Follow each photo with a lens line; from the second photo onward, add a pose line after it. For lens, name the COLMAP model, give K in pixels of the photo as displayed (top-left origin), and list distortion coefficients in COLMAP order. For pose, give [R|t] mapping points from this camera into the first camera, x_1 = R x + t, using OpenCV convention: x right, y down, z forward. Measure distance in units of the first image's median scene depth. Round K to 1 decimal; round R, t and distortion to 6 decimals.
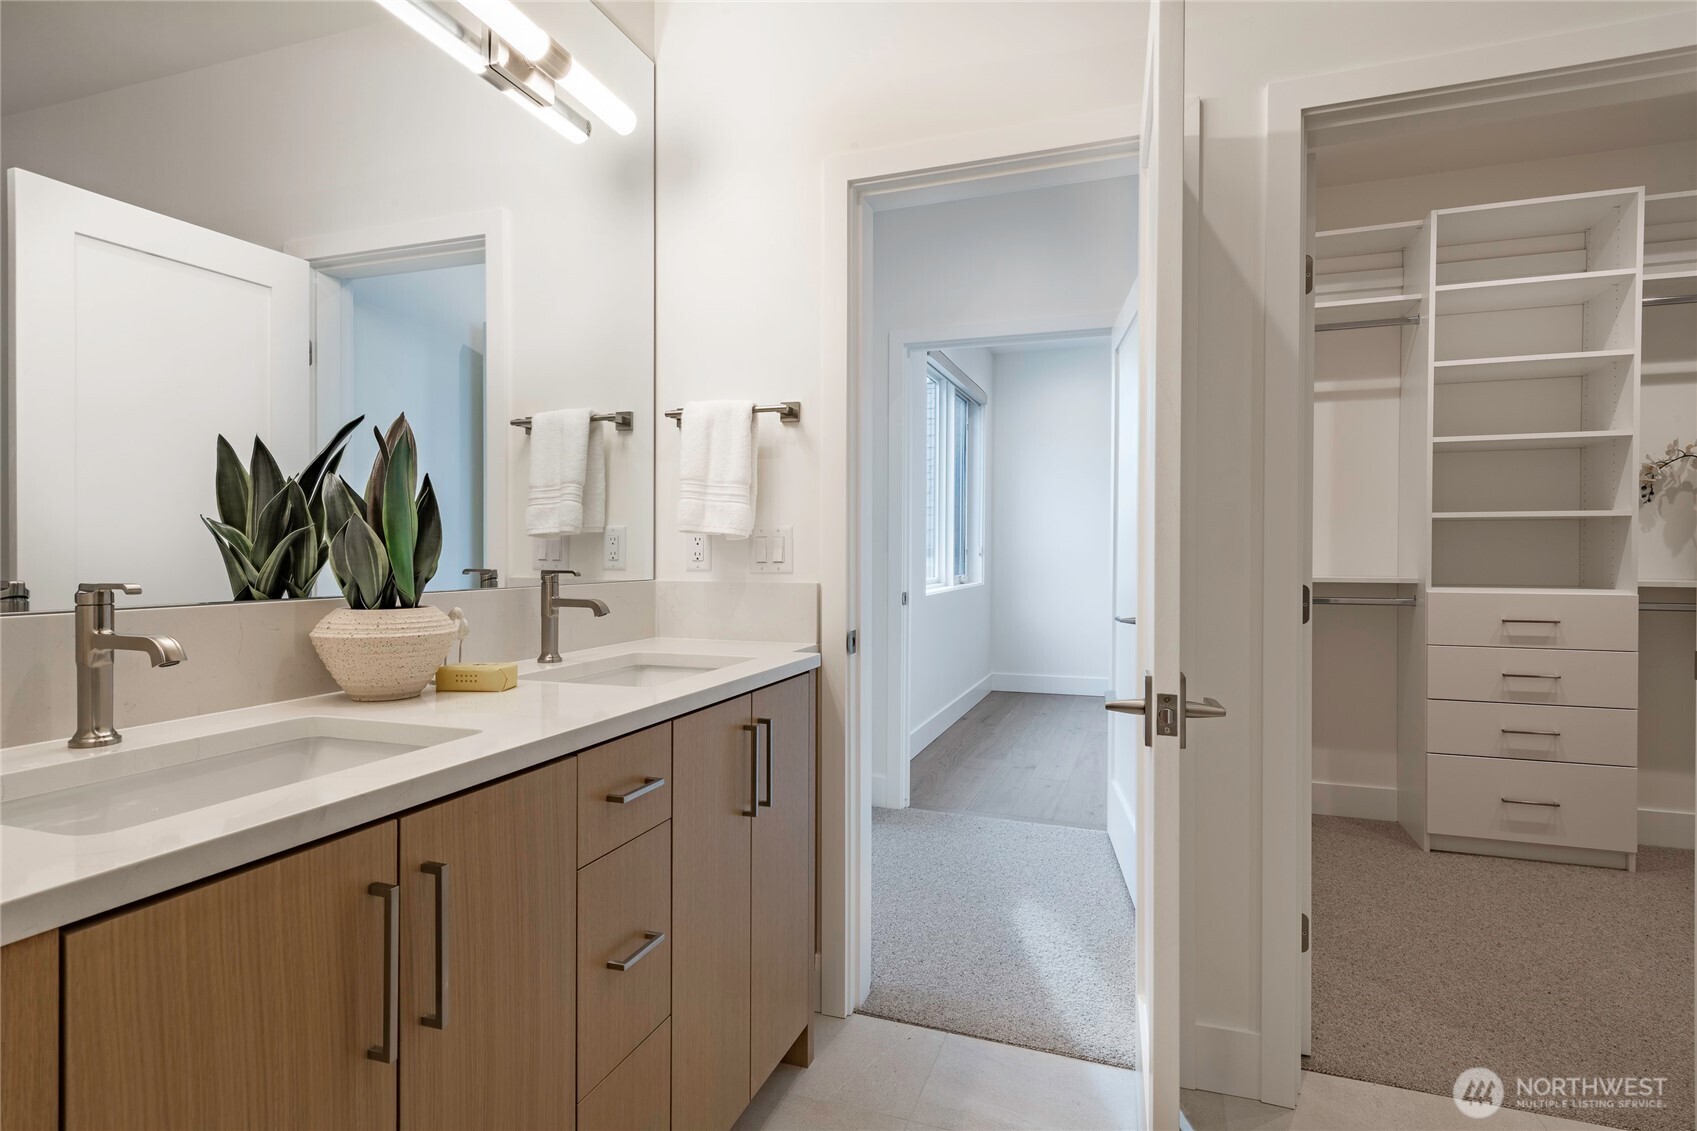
lens RADIAL K [[880.2, 0, 858.4], [0, 880.2, 559.0], [0, 0, 1]] dist [0.023478, 0.000128]
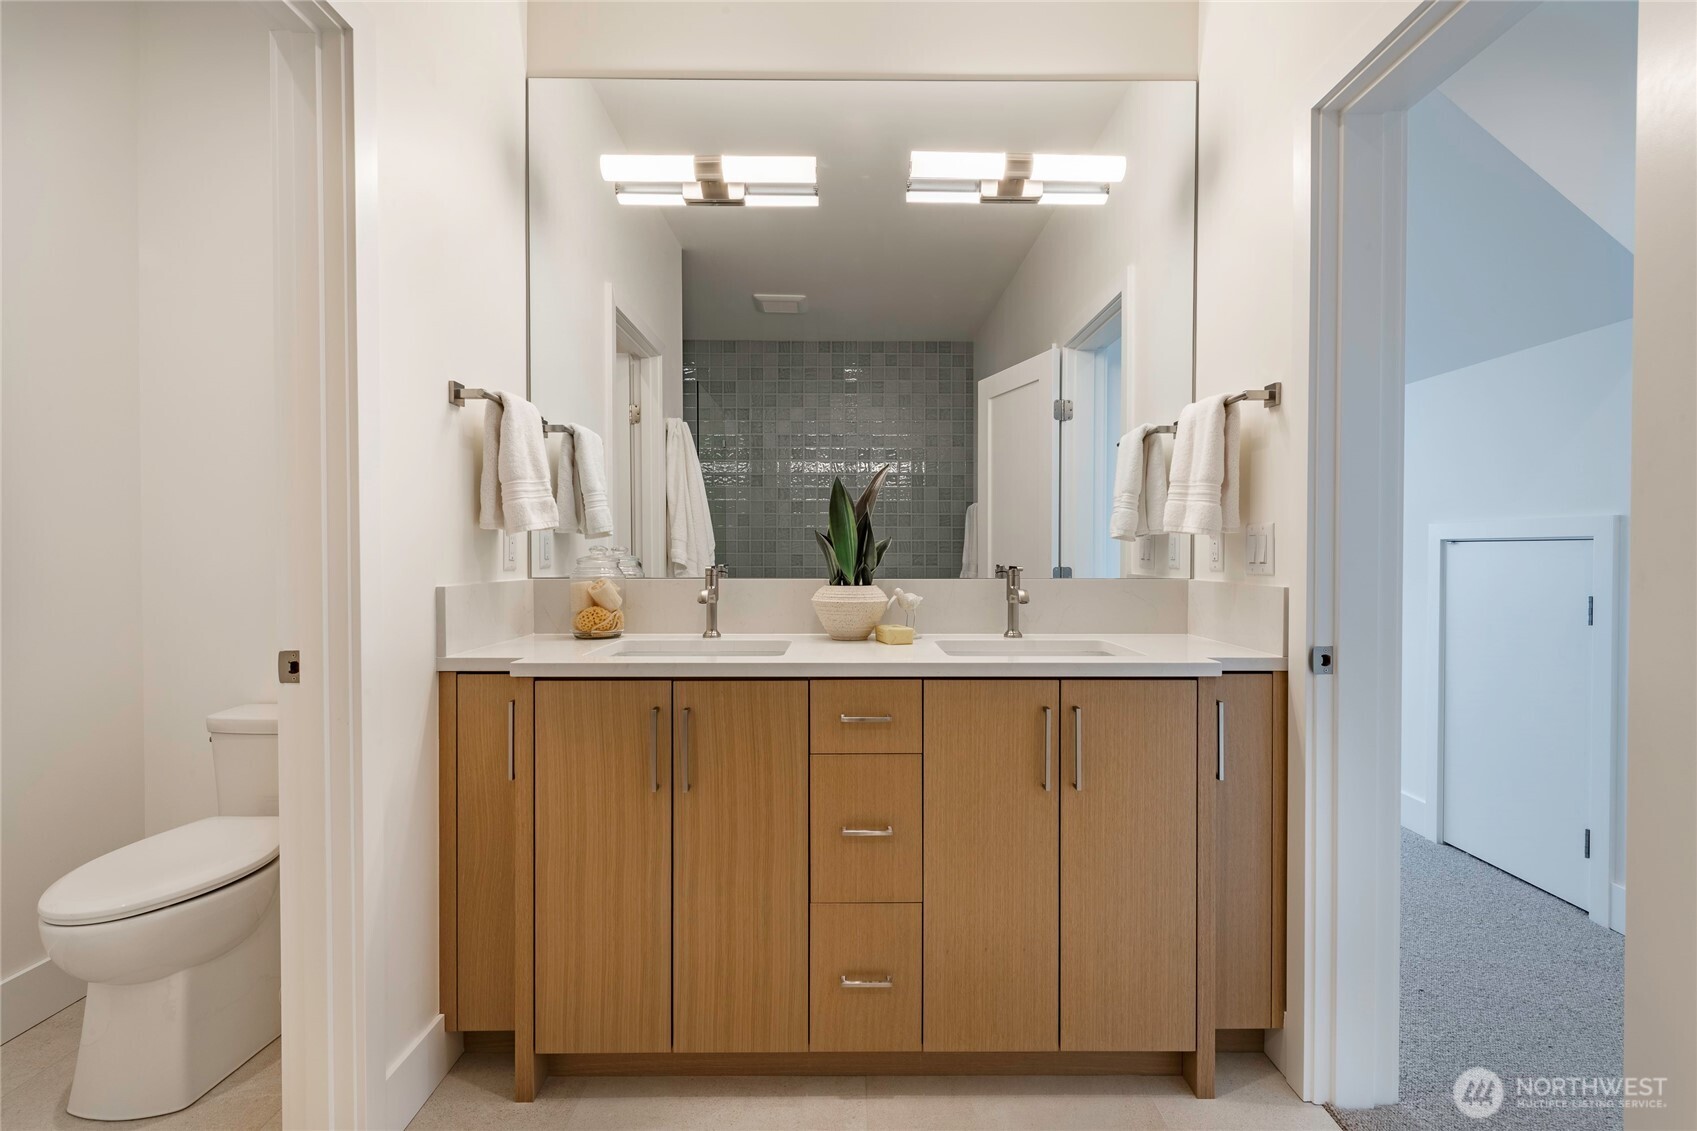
lens RADIAL K [[794.1, 0, 848.5], [0, 794.1, 565.5], [0, 0, 1]] dist [0.010998, -0.000549]
pose [[0.319777, 0.013424, -0.947398, 0.673857], [-0.009097, 0.999897, 0.011097, 0.001191], [0.947449, 0.005070, 0.319866, 0.400486]]
